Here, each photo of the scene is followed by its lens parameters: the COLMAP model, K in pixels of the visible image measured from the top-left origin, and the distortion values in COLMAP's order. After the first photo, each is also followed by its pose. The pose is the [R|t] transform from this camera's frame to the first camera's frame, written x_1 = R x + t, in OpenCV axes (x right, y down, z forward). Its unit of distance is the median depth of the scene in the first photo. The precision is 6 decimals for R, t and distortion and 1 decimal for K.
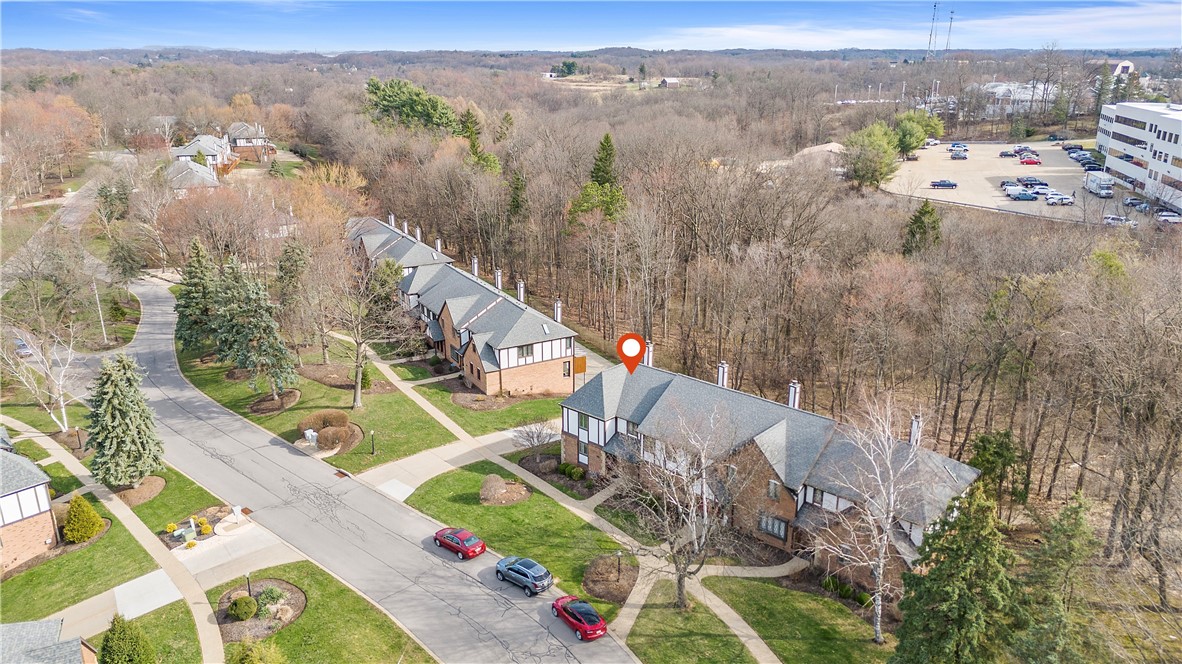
lens RADIAL K [[853.4, 0, 594.9], [0, 853.4, 329.6], [0, 0, 1]] dist [0.028553, -0.001749]
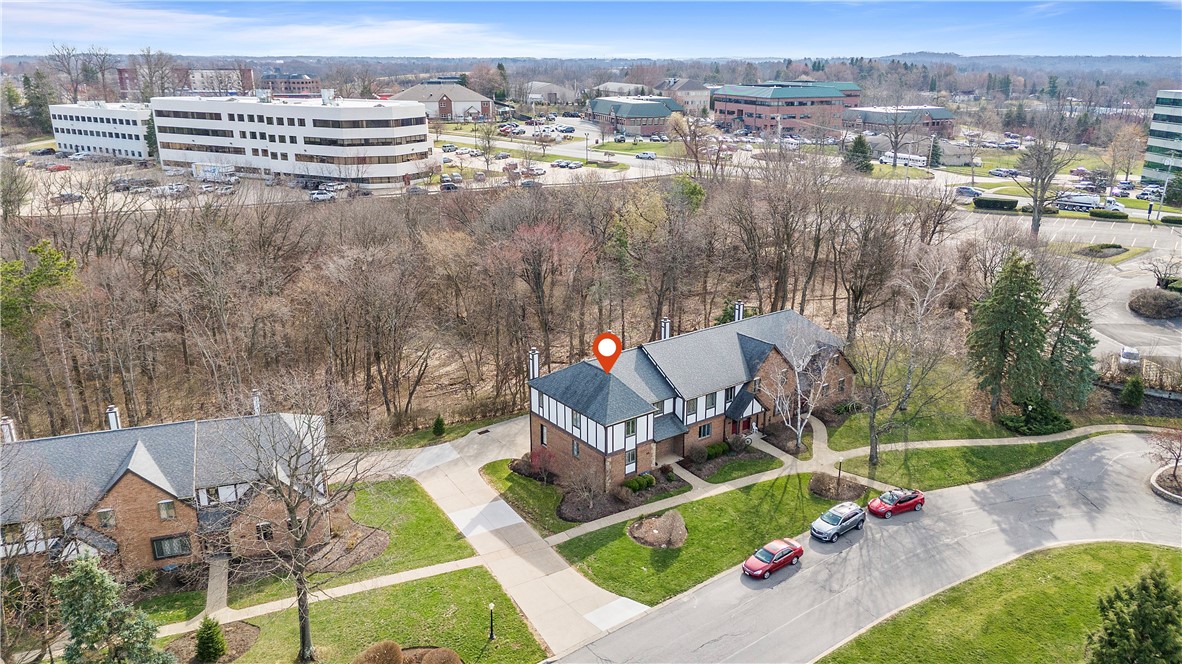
lens RADIAL K [[853.4, 0, 592.6], [0, 853.4, 335.5], [0, 0, 1]] dist [0.028553, -0.001749]
pose [[0.208055, -0.309543, 0.927845, -0.871810], [0.311270, 0.920241, 0.237209, -0.222779], [-0.927267, 0.239458, 0.287812, 0.763658]]
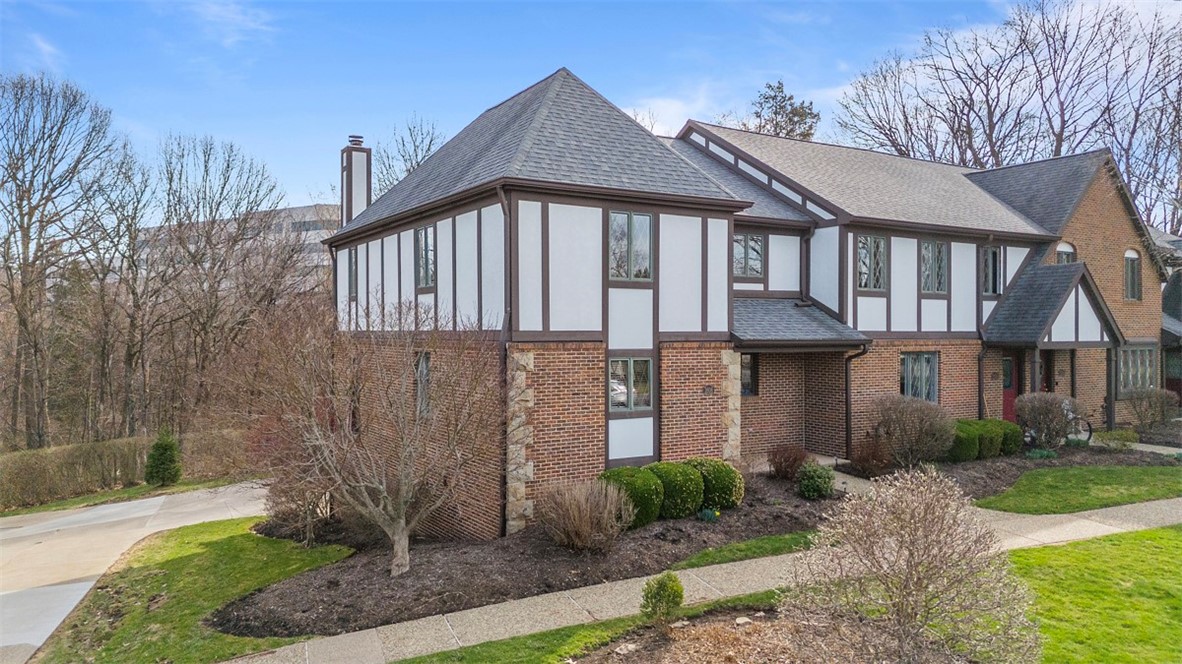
lens RADIAL K [[853.4, 0, 589.6], [0, 853.4, 334.2], [0, 0, 1]] dist [0.028553, -0.001749]
pose [[0.293789, -0.015773, 0.955740, -0.228133], [0.298578, 0.951348, -0.076081, 0.145328], [-0.908041, 0.307715, 0.284205, 0.976358]]
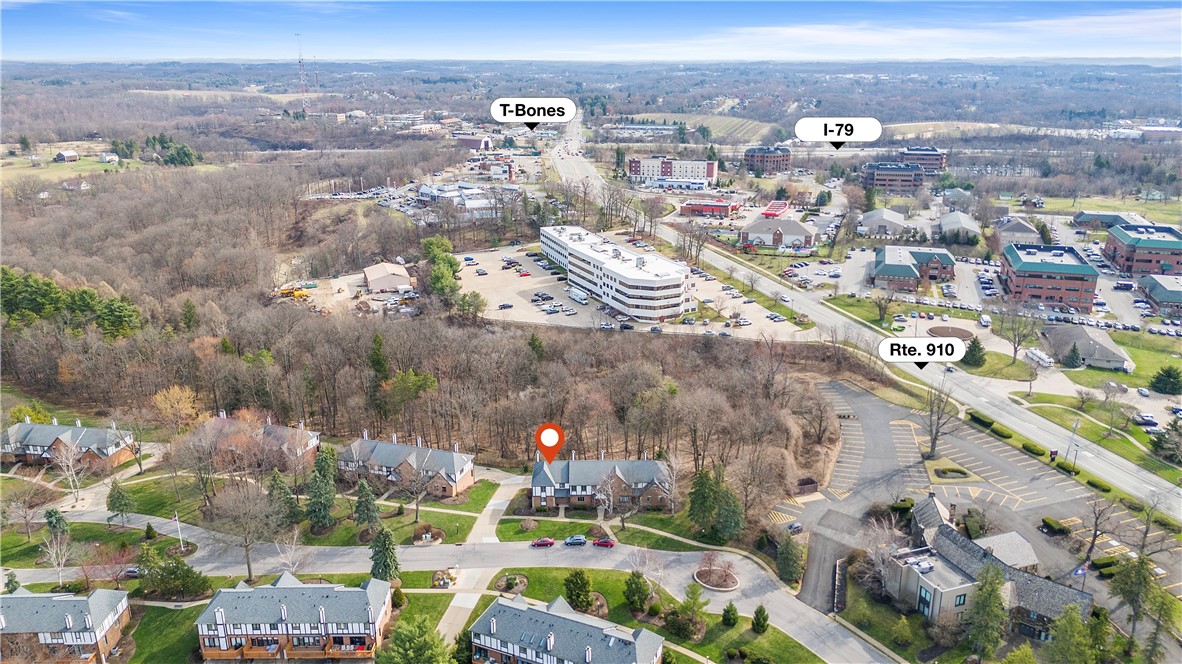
lens RADIAL K [[853.4, 0, 592.4], [0, 853.4, 329.3], [0, 0, 1]] dist [0.028553, -0.001749]
pose [[0.749969, -0.209492, 0.627423, -1.487177], [0.216149, 0.974068, 0.066868, -0.530051], [-0.625161, 0.085468, 0.775802, -1.215620]]
